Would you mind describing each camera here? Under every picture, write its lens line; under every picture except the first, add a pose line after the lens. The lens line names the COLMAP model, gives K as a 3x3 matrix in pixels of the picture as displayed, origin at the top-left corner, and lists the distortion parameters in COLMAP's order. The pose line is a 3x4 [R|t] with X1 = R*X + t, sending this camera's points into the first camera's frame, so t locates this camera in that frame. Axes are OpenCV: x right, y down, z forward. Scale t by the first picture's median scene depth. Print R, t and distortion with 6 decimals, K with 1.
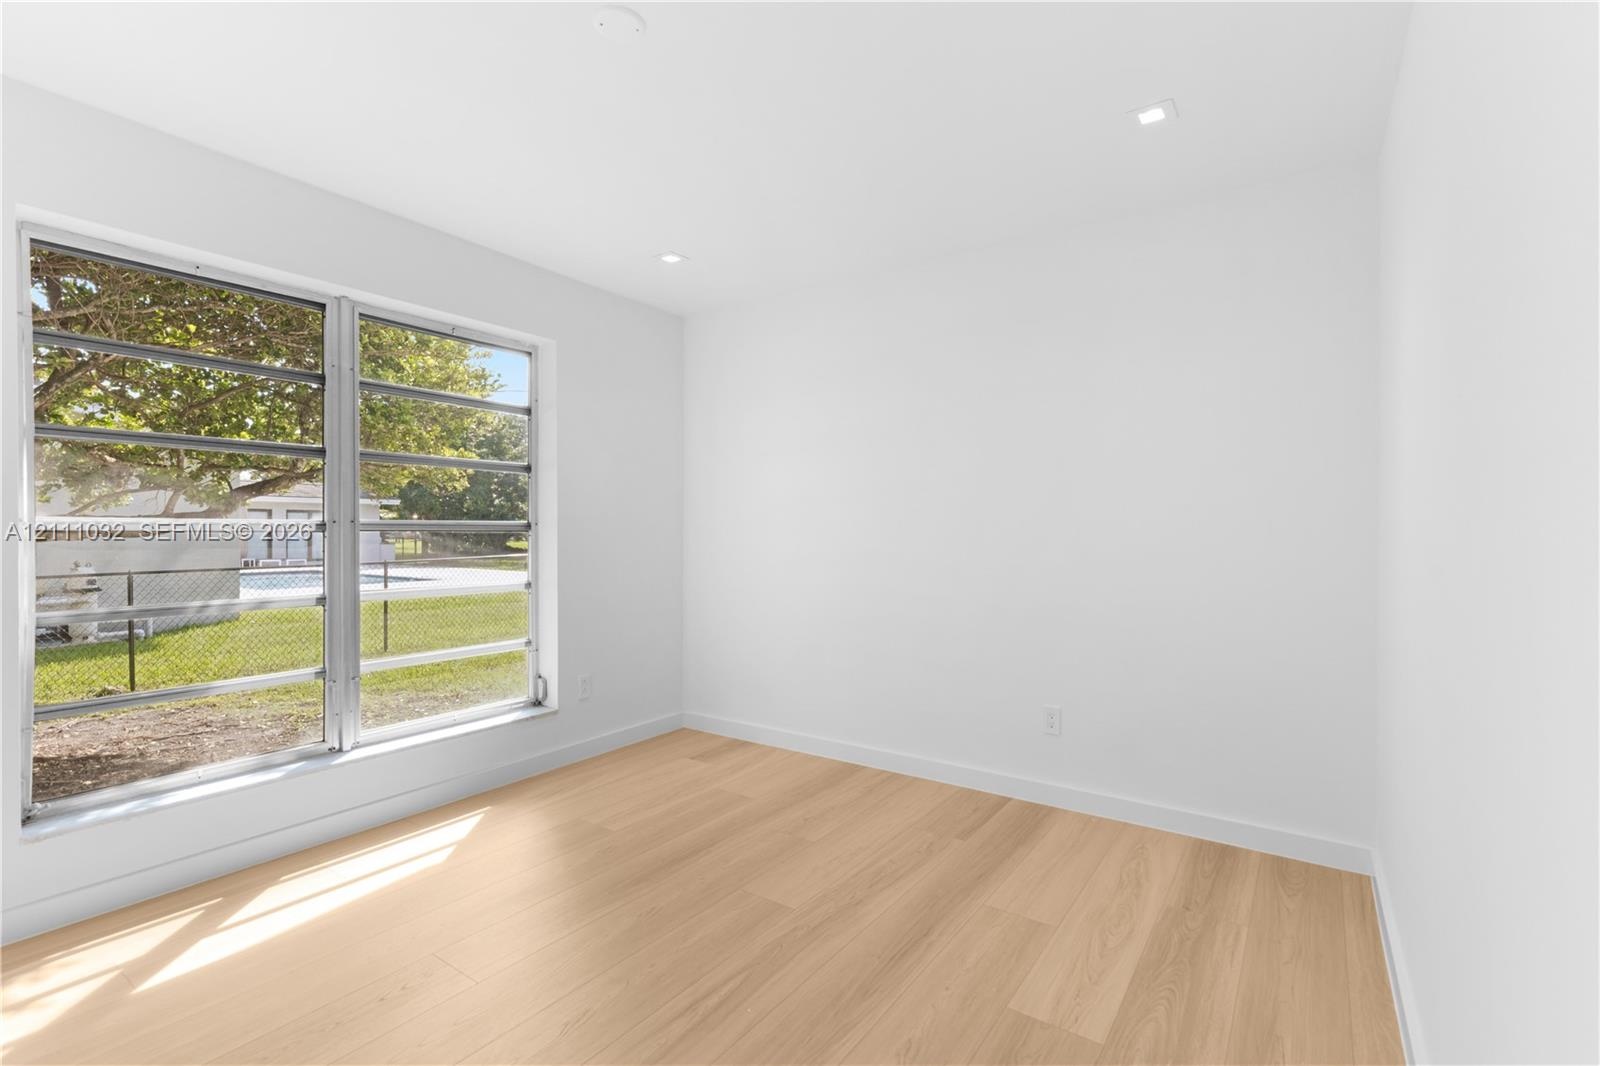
lens RADIAL K [[741.6, 0, 800.0], [0, 741.6, 533.0], [0, 0, 1]] dist [0.012857, -0.000209]
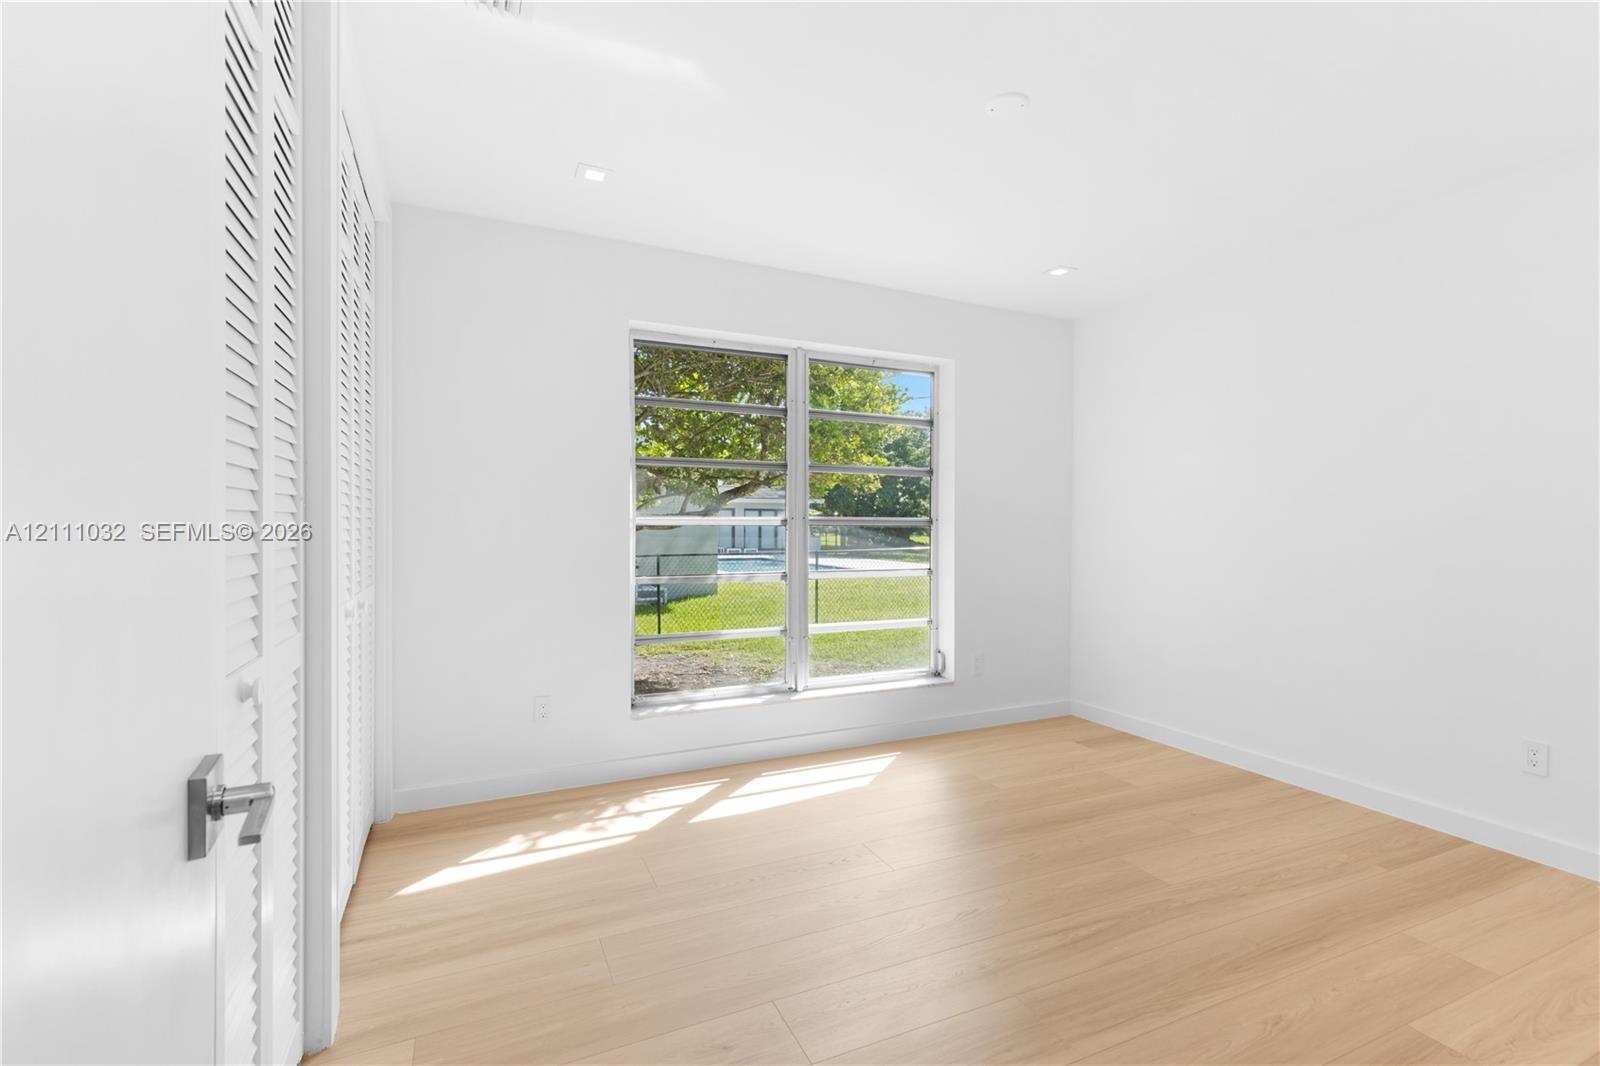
lens RADIAL K [[741.6, 0, 800.0], [0, 741.6, 533.0], [0, 0, 1]] dist [0.012857, -0.000209]
pose [[0.866543, 0.008995, -0.499022, 0.038403], [-0.006266, 0.999955, 0.007144, 0.000686], [0.499064, -0.003064, 0.866560, -0.113599]]
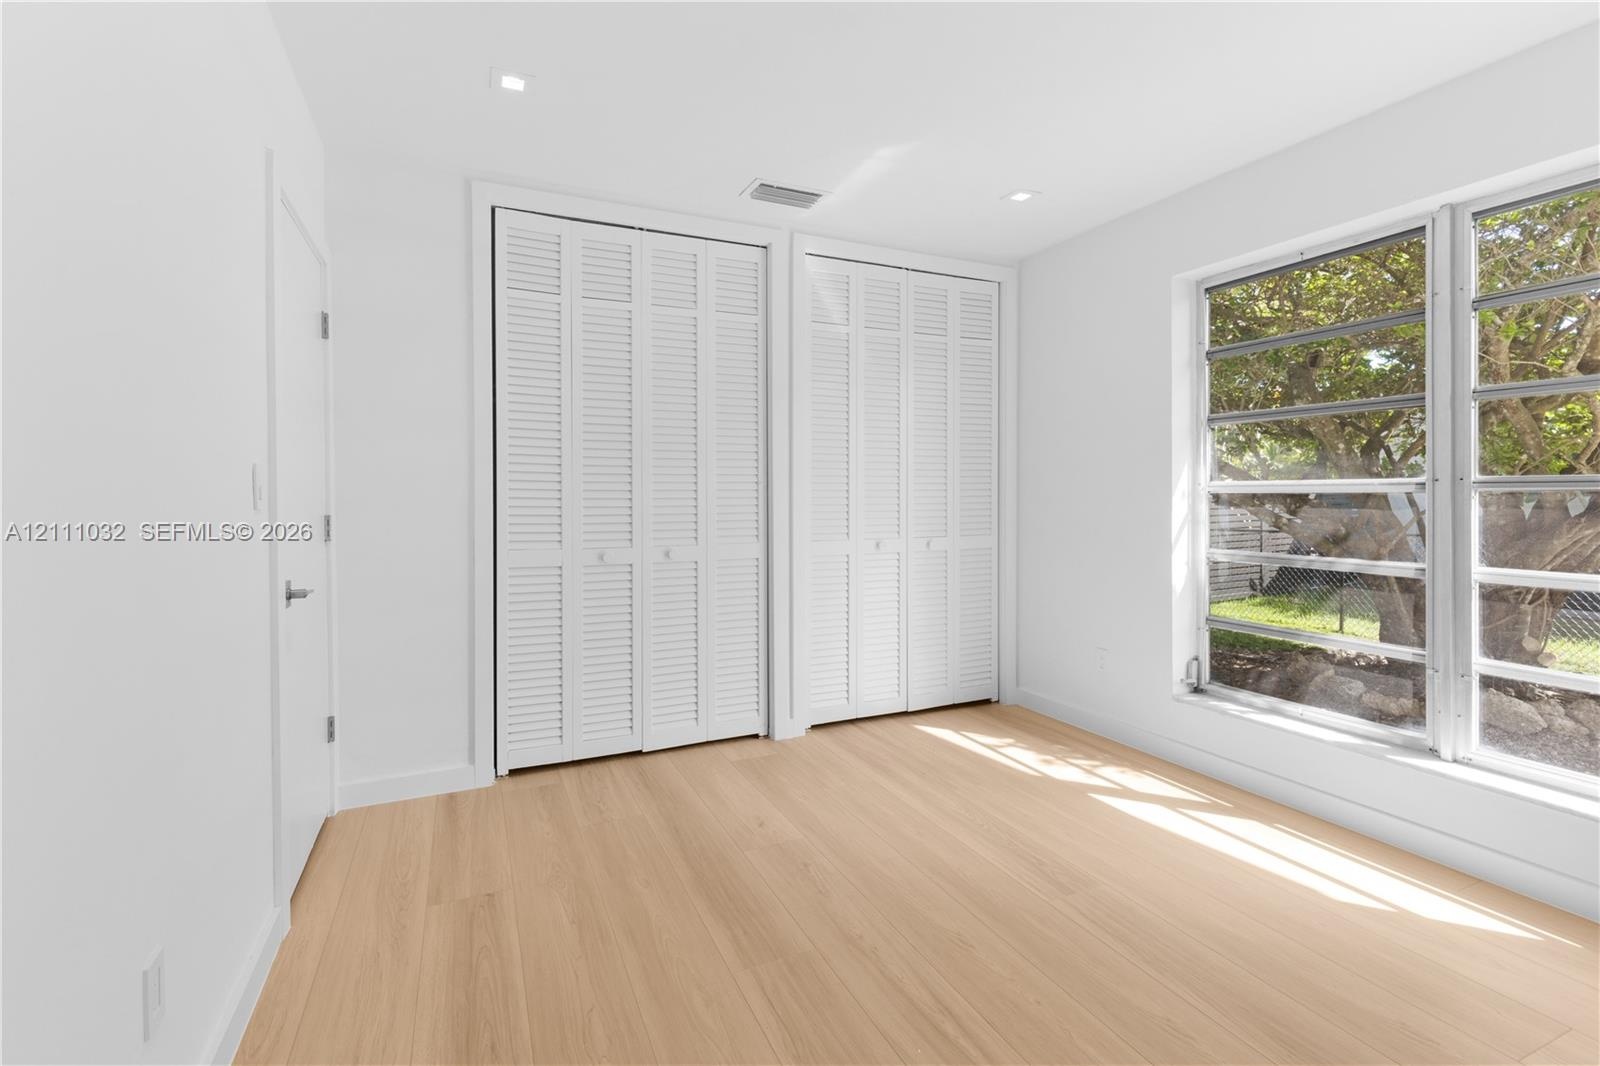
lens RADIAL K [[744.3, 0, 816.9], [0, 744.3, 522.7], [0, 0, 1]] dist [-0.001929, -0.000225]
pose [[-0.500183, 0.034559, -0.865230, 0.355795], [-0.005253, 0.999064, 0.042942, -0.001288], [0.865904, 0.026024, -0.499534, 0.657331]]
